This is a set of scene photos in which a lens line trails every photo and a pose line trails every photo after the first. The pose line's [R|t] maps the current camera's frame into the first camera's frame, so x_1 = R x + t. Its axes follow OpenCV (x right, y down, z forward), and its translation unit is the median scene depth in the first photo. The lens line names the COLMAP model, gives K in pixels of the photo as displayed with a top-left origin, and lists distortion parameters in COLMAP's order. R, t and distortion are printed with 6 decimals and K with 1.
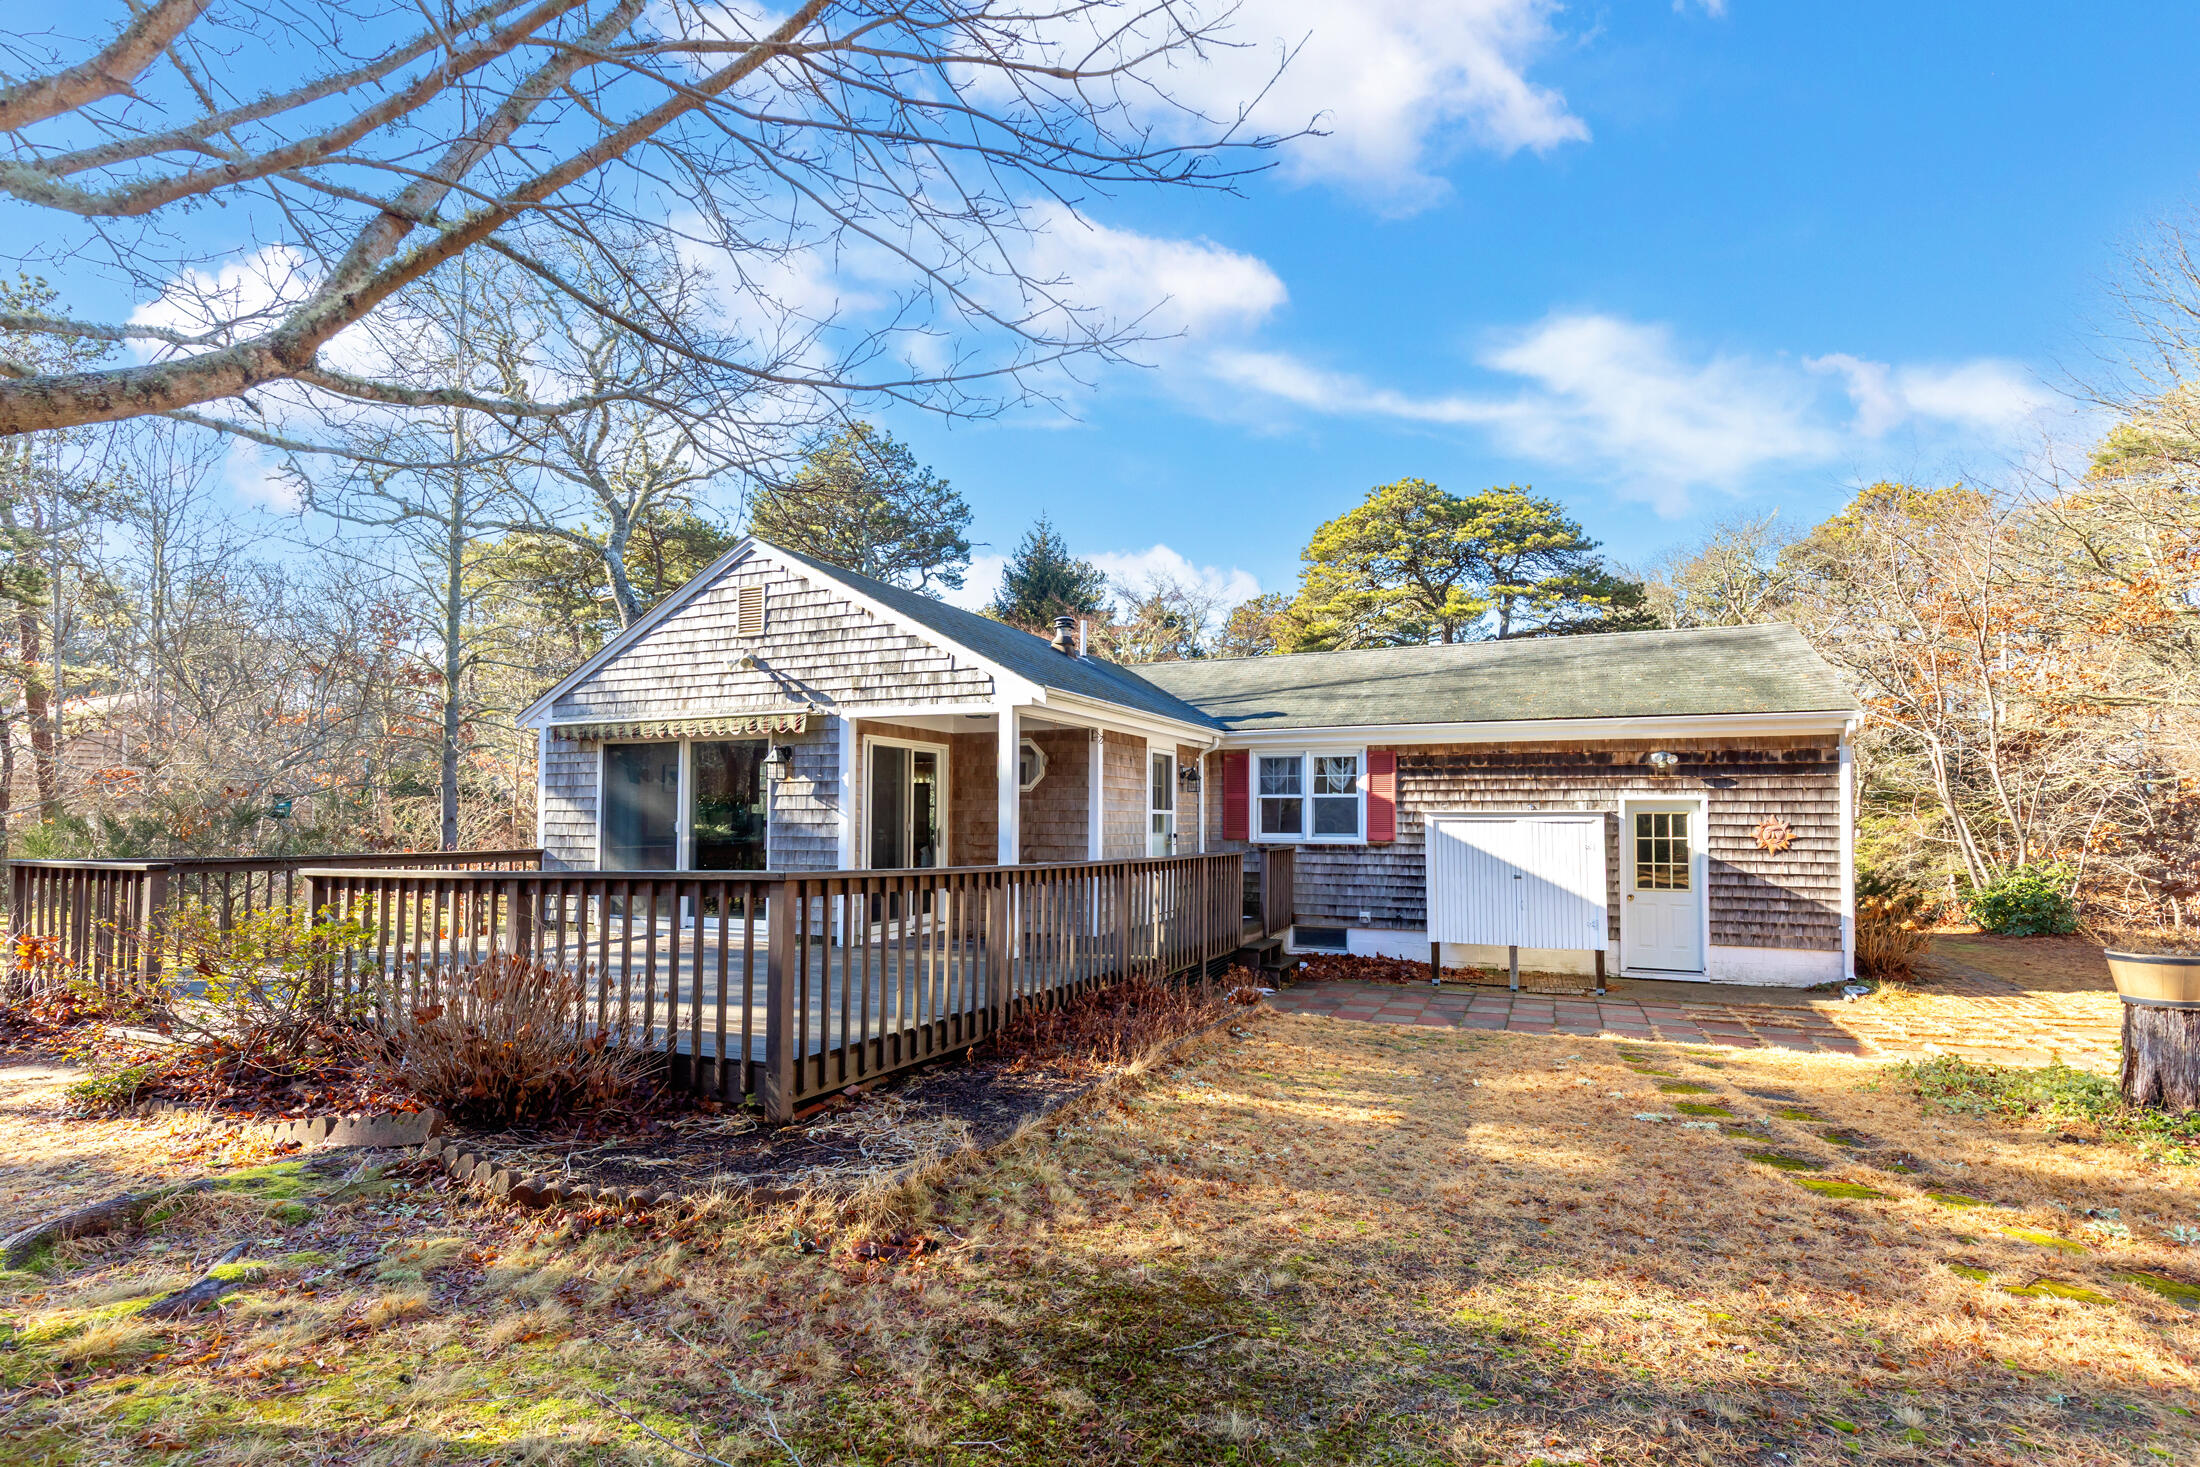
lens RADIAL K [[1025.9, 0, 1104.5], [0, 1025.9, 821.8], [0, 0, 1]] dist [0.001461, 0.000200]
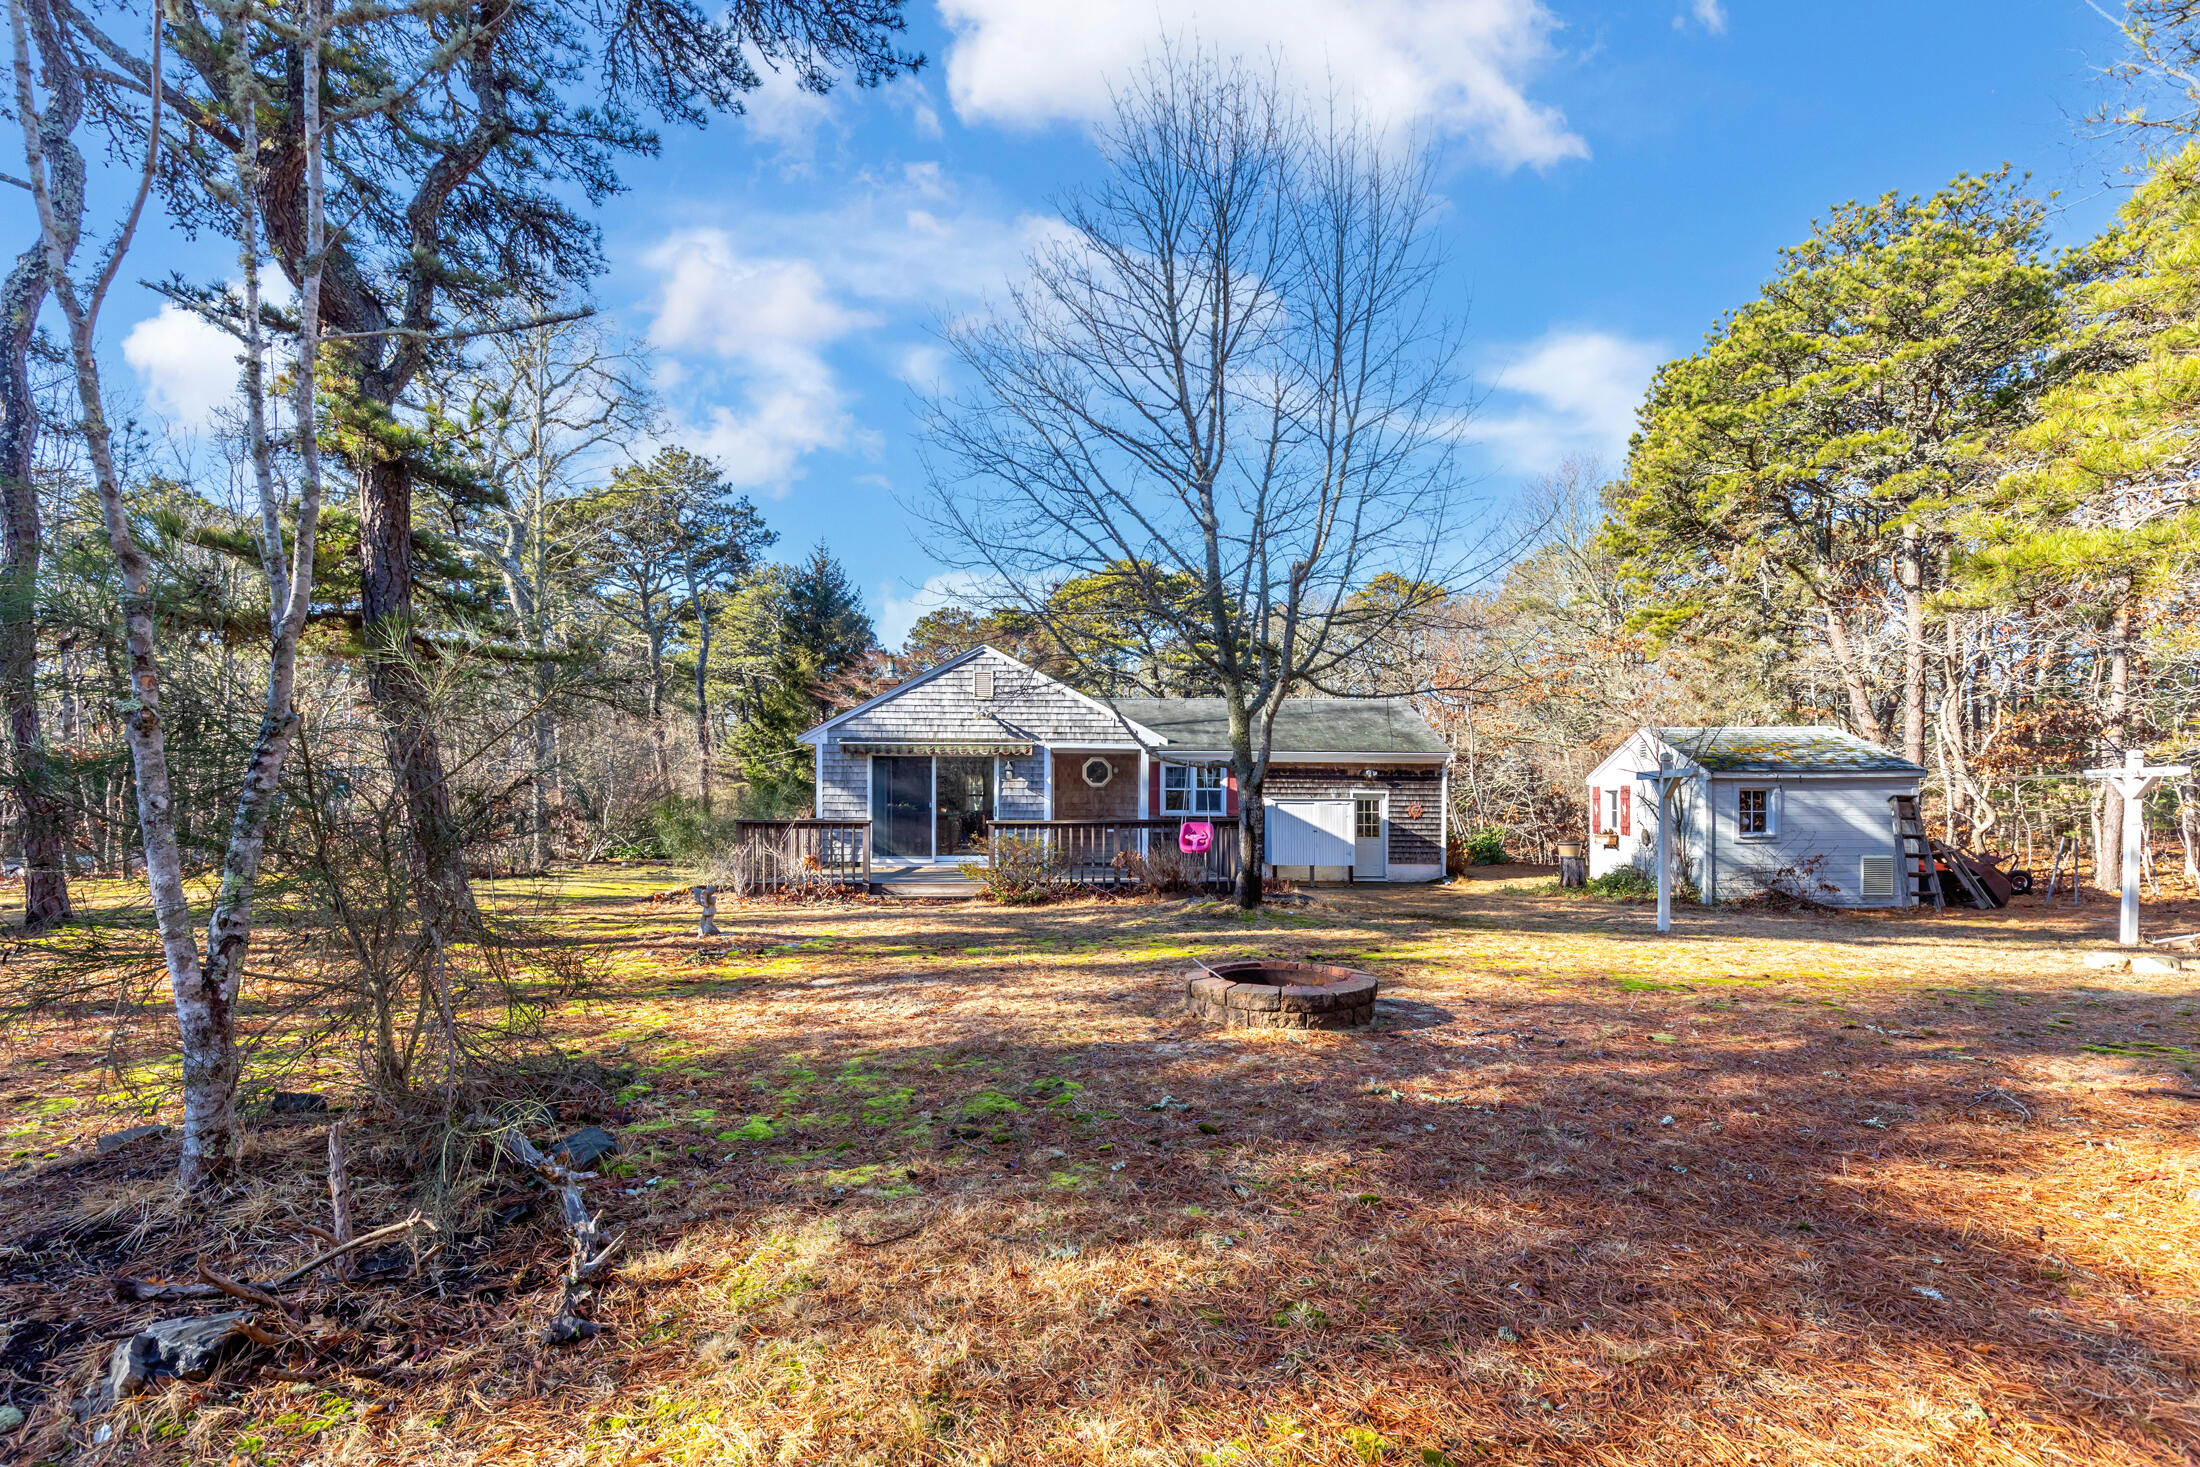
lens RADIAL K [[1025.9, 0, 1104.5], [0, 1025.9, 821.8], [0, 0, 1]] dist [0.001461, 0.000200]
pose [[0.909675, -0.004607, 0.415295, -0.818906], [-0.001568, 0.999893, 0.014526, 0.007194], [-0.415318, -0.013865, 0.909571, -0.664578]]
